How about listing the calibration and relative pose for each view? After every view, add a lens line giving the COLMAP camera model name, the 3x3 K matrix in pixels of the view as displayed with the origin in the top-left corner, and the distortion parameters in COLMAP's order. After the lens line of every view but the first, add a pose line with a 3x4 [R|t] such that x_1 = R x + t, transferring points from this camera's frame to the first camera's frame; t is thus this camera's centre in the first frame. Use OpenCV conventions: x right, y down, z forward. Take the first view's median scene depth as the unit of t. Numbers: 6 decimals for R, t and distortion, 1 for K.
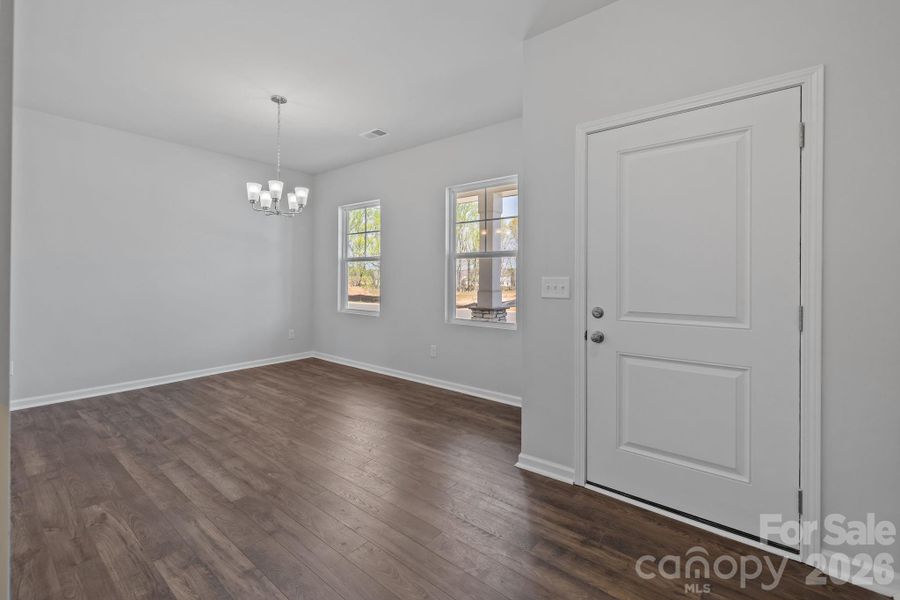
lens RADIAL K [[388.1, 0, 448.2], [0, 388.1, 282.3], [0, 0, 1]] dist [-0.000097, -0.000918]
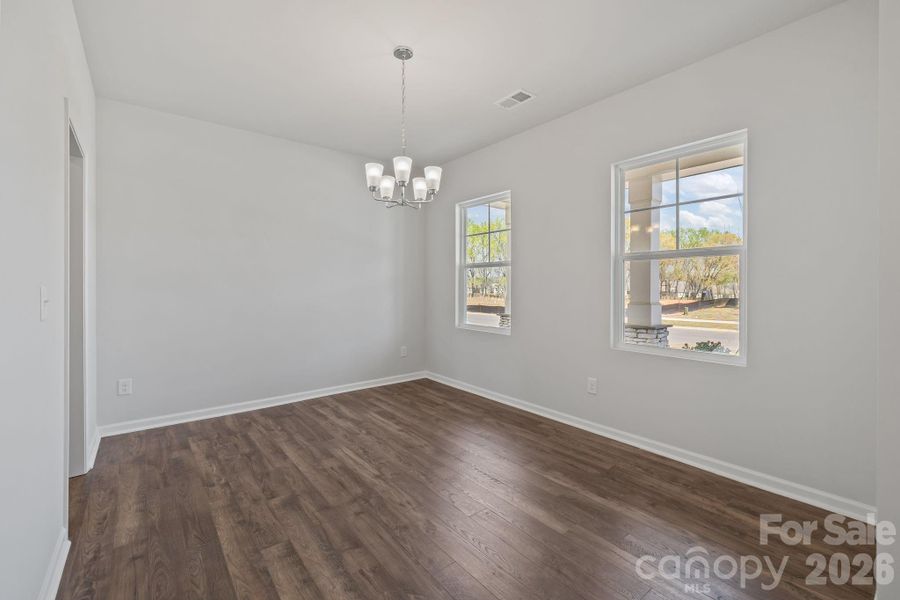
lens RADIAL K [[388.1, 0, 451.2], [0, 388.1, 295.2], [0, 0, 1]] dist [-0.000097, -0.000918]
pose [[0.976252, -0.000269, -0.216636, -0.157559], [0.002725, 0.999935, 0.011041, -0.006050], [0.216619, -0.011369, 0.976190, 0.240396]]
